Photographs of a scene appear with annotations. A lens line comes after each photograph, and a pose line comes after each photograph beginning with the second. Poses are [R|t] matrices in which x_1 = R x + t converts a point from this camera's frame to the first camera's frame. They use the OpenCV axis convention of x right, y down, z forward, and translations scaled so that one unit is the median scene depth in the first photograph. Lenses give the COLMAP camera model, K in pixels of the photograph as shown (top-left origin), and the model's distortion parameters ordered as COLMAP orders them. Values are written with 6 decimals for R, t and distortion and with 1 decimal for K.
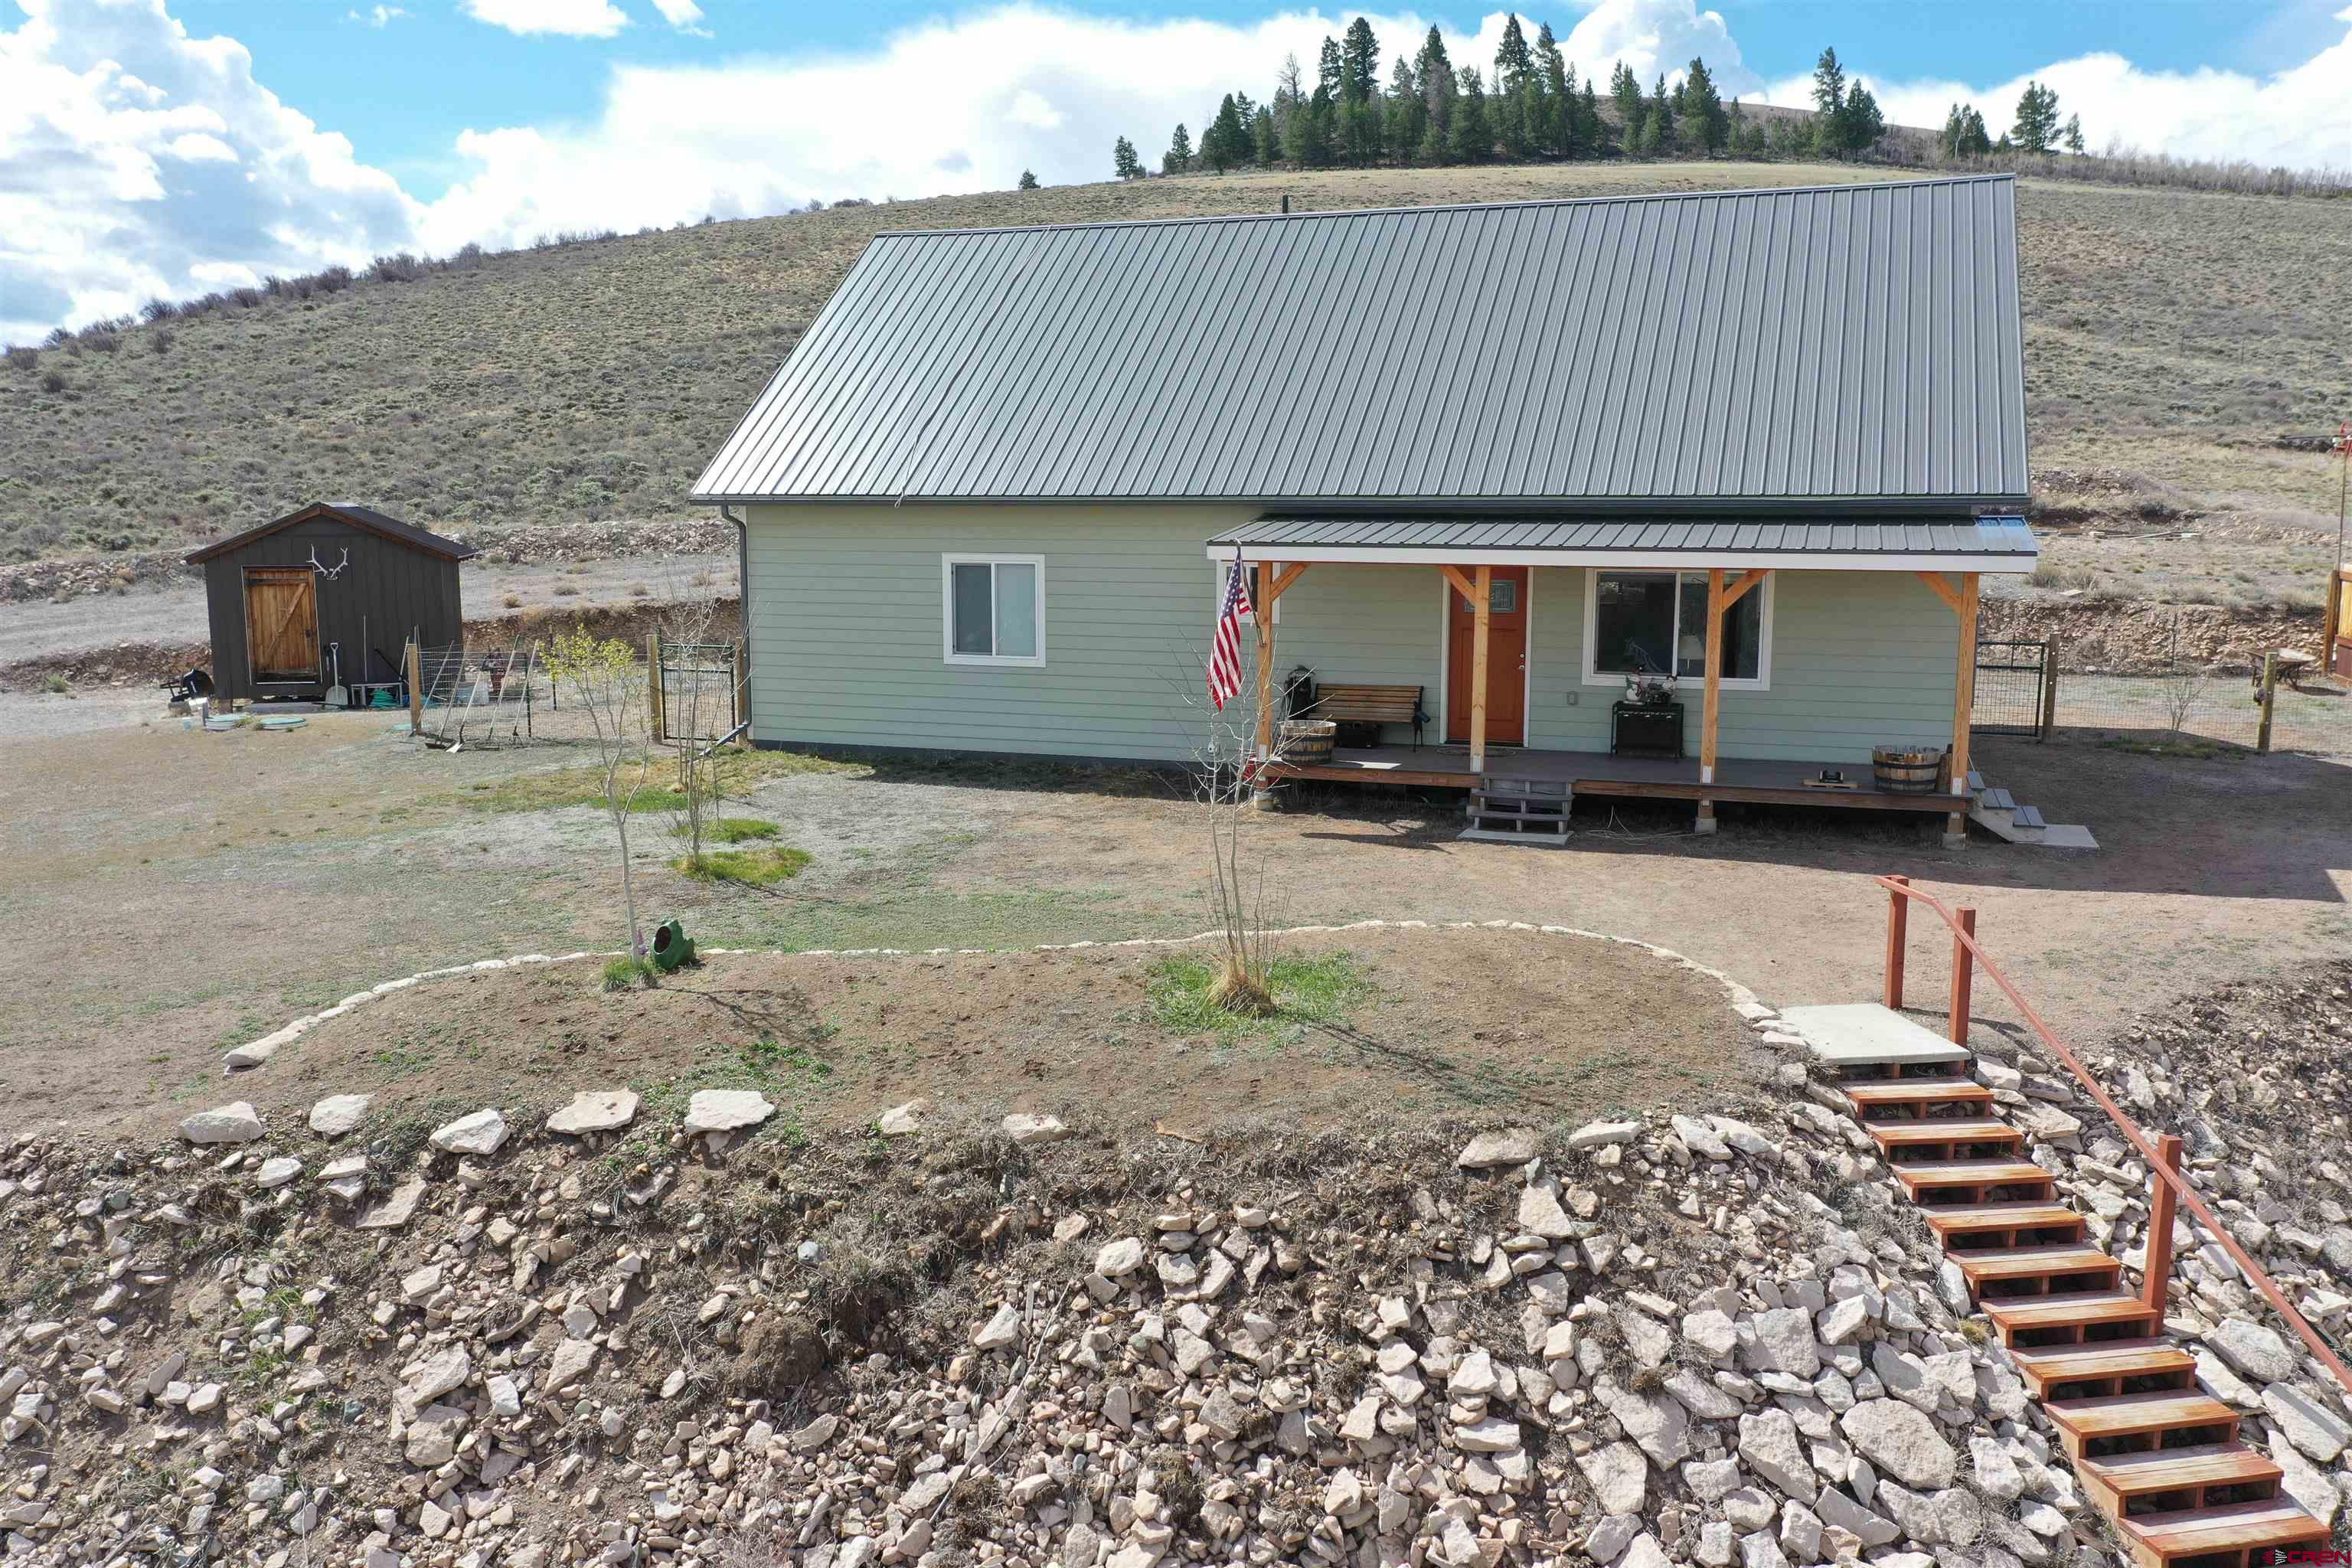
lens RADIAL K [[1868.7, 0, 1176.0], [0, 1868.7, 784.0], [0, 0, 1]] dist [0.002194, 0.007461]
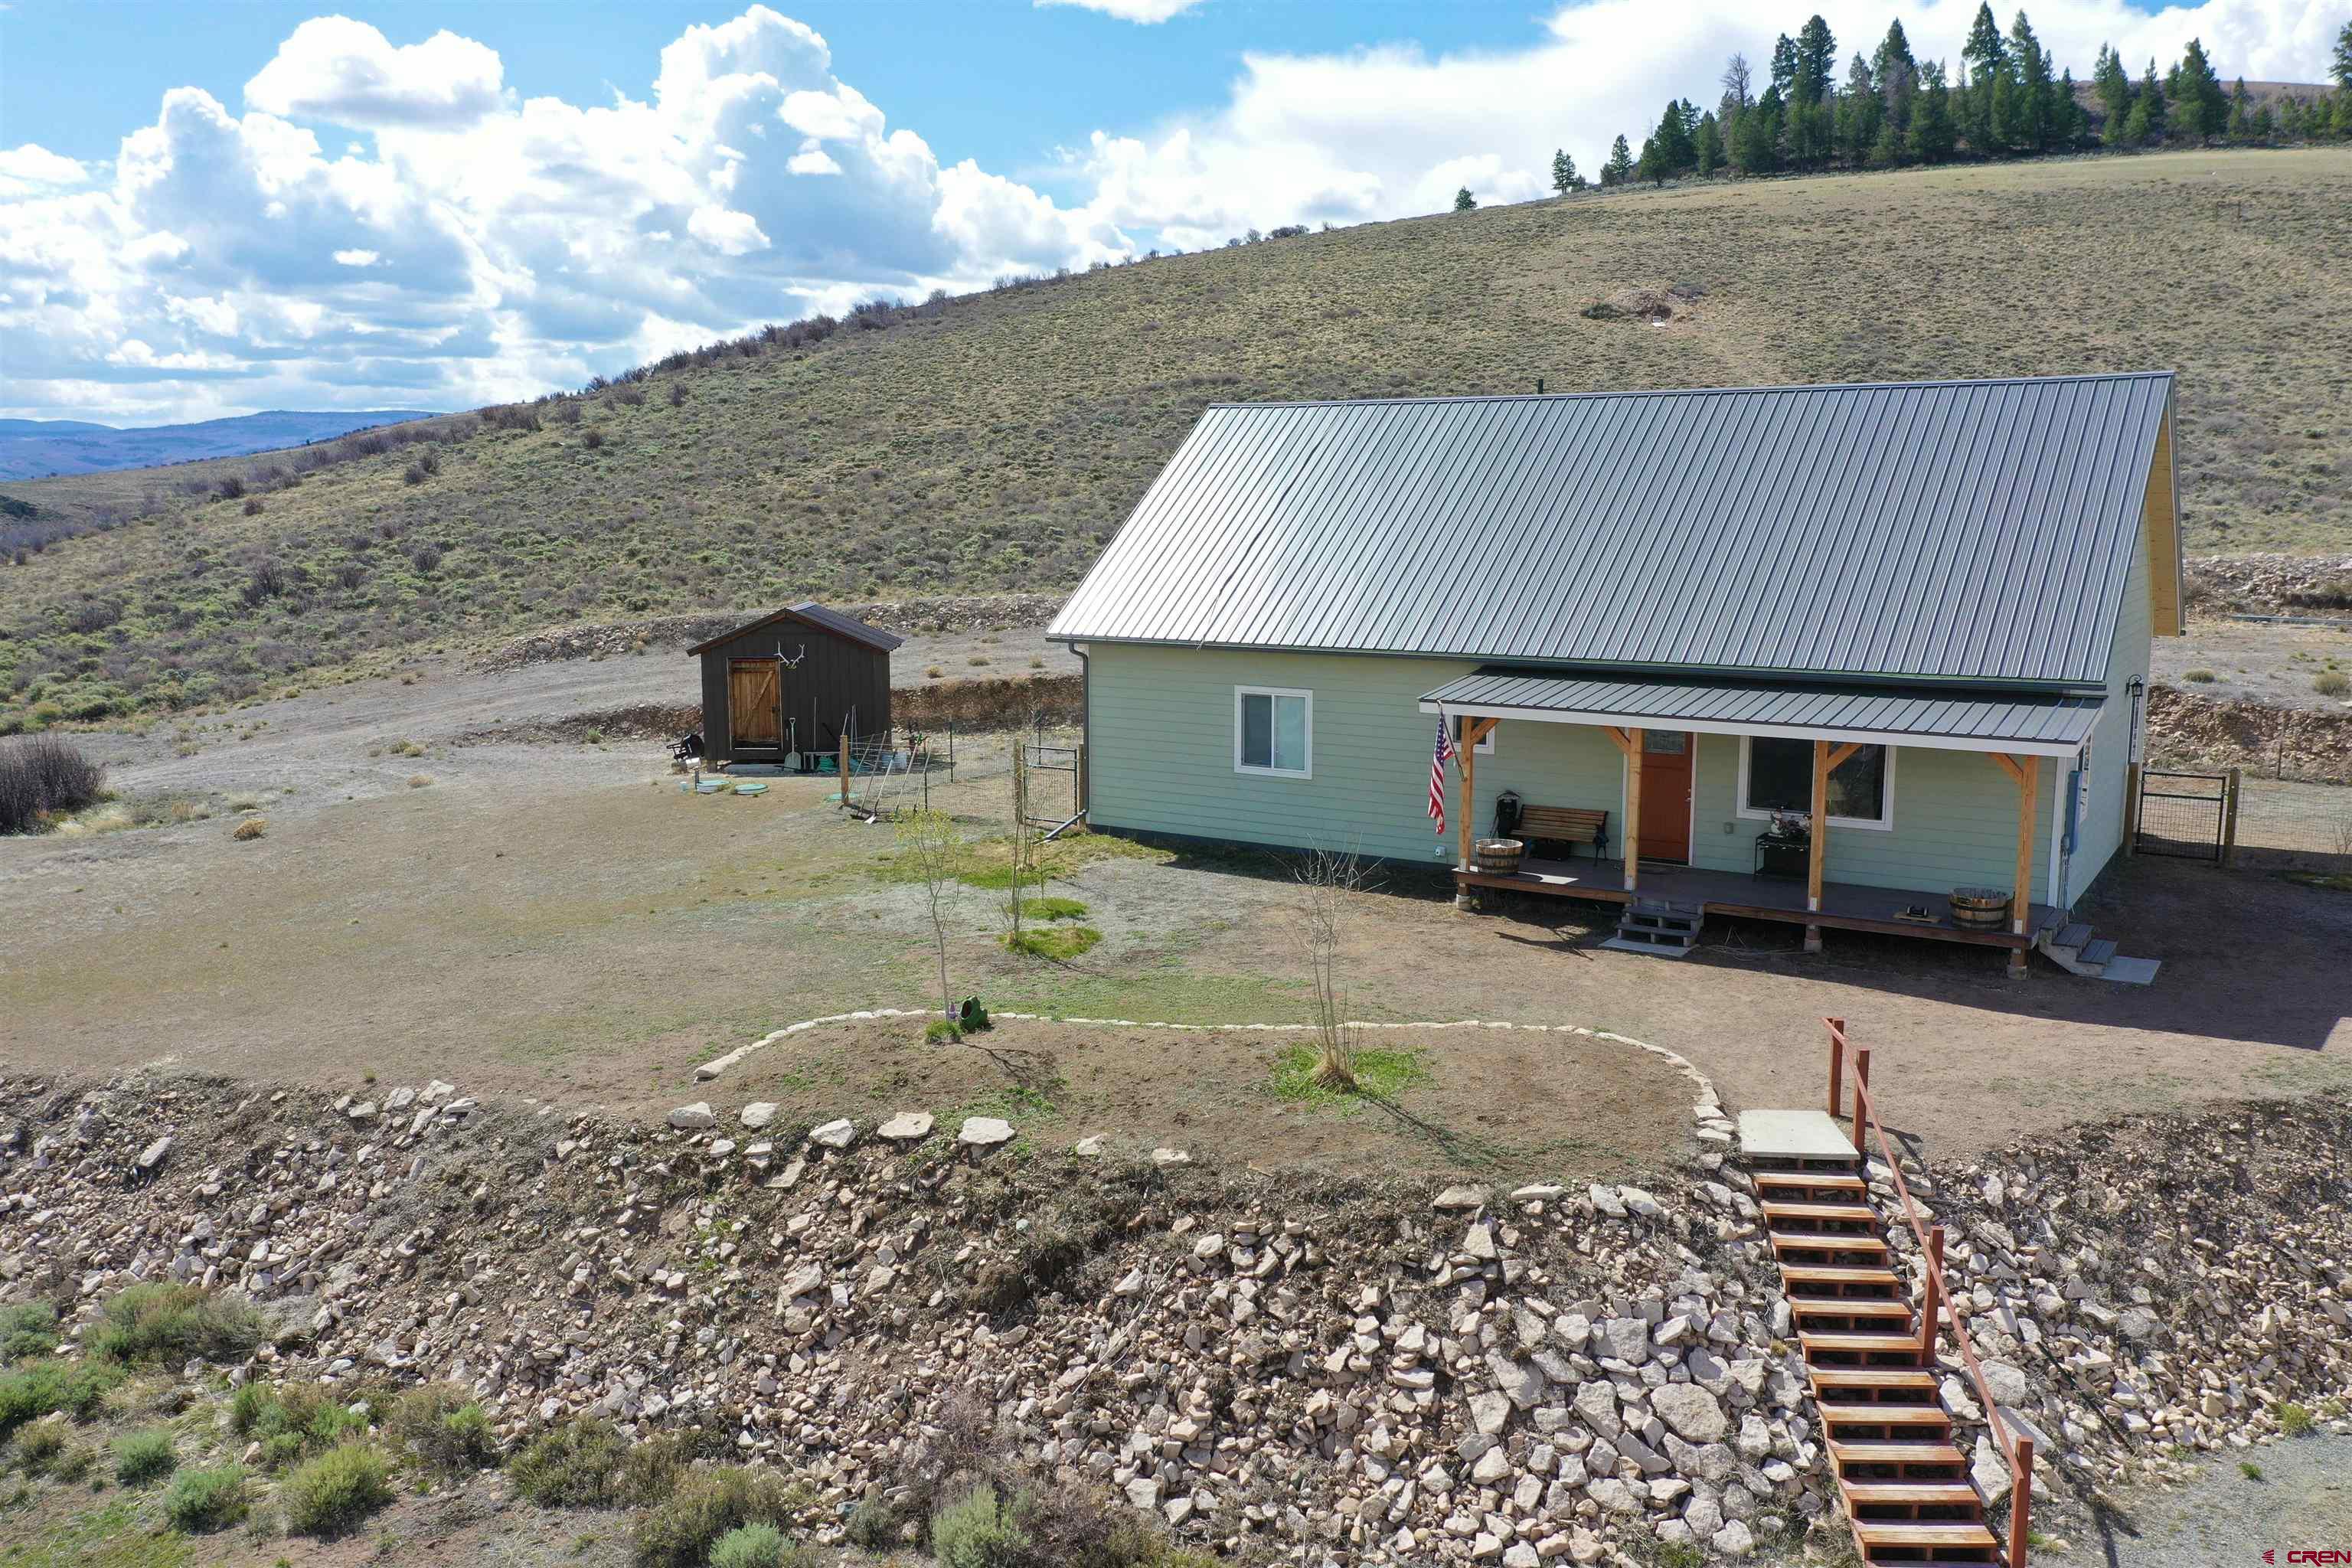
lens RADIAL K [[1868.7, 0, 1176.0], [0, 1868.7, 784.0], [0, 0, 1]] dist [0.002194, 0.007461]
pose [[0.973101, 0.032523, -0.228071, 0.271695], [-0.032461, 0.999465, 0.004025, -0.132127], [0.228080, 0.003487, 0.973636, -0.505902]]
